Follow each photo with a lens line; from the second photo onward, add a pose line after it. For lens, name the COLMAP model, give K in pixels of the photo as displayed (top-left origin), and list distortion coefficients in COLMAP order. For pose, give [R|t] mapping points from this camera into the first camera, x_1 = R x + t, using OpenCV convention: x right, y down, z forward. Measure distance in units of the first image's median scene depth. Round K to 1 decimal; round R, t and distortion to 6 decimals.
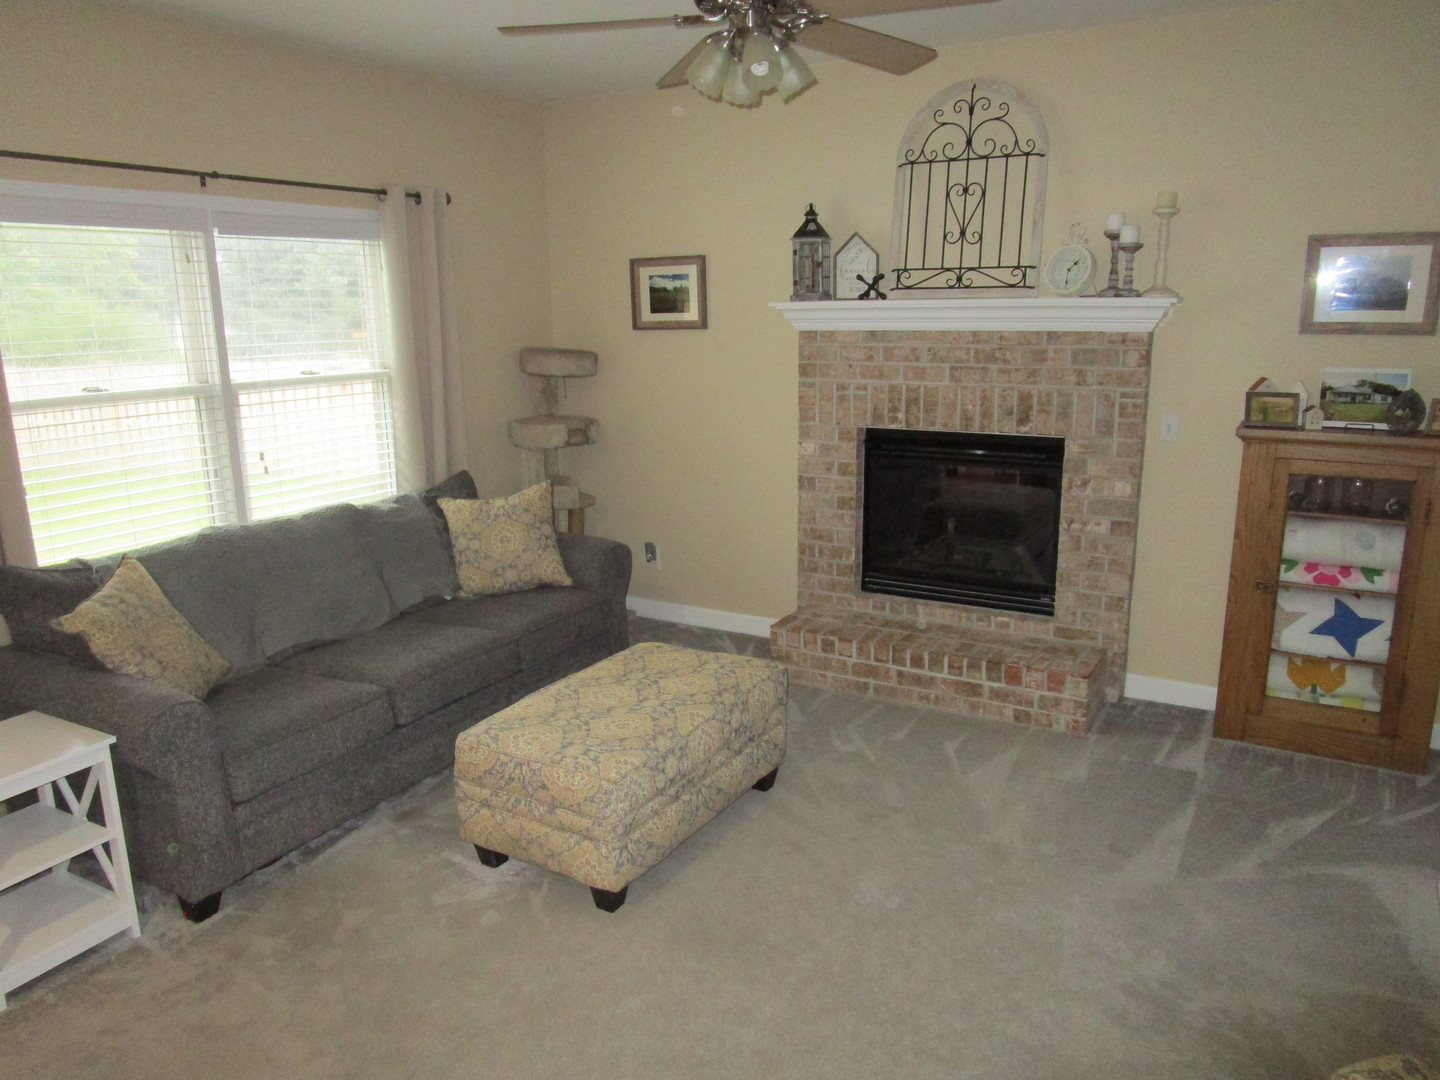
lens RADIAL K [[1016.7, 0, 720.0], [0, 1016.7, 540.0], [0, 0, 1]] dist [0.000687, 0.001838]
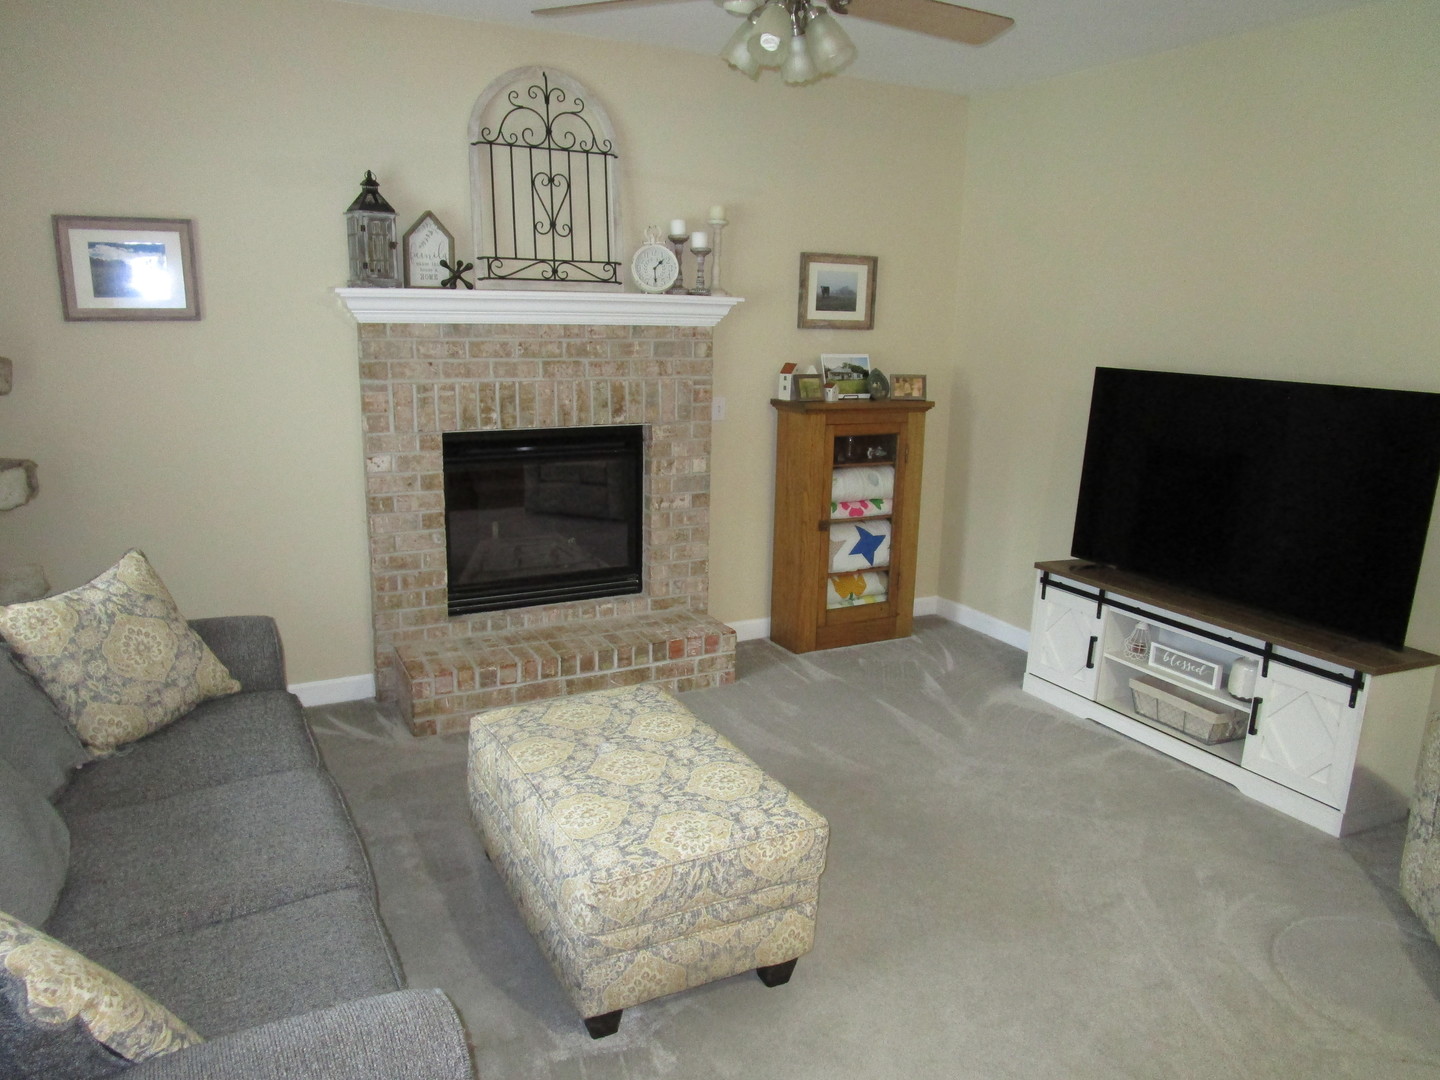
lens RADIAL K [[1016.8, 0, 720.0], [0, 1016.8, 540.0], [0, 0, 1]] dist [-0.006476, -0.001558]
pose [[0.546772, -0.165038, 0.820855, -0.518462], [0.166958, 0.982183, 0.086263, -0.060564], [-0.820466, 0.089882, 0.564585, 0.340106]]
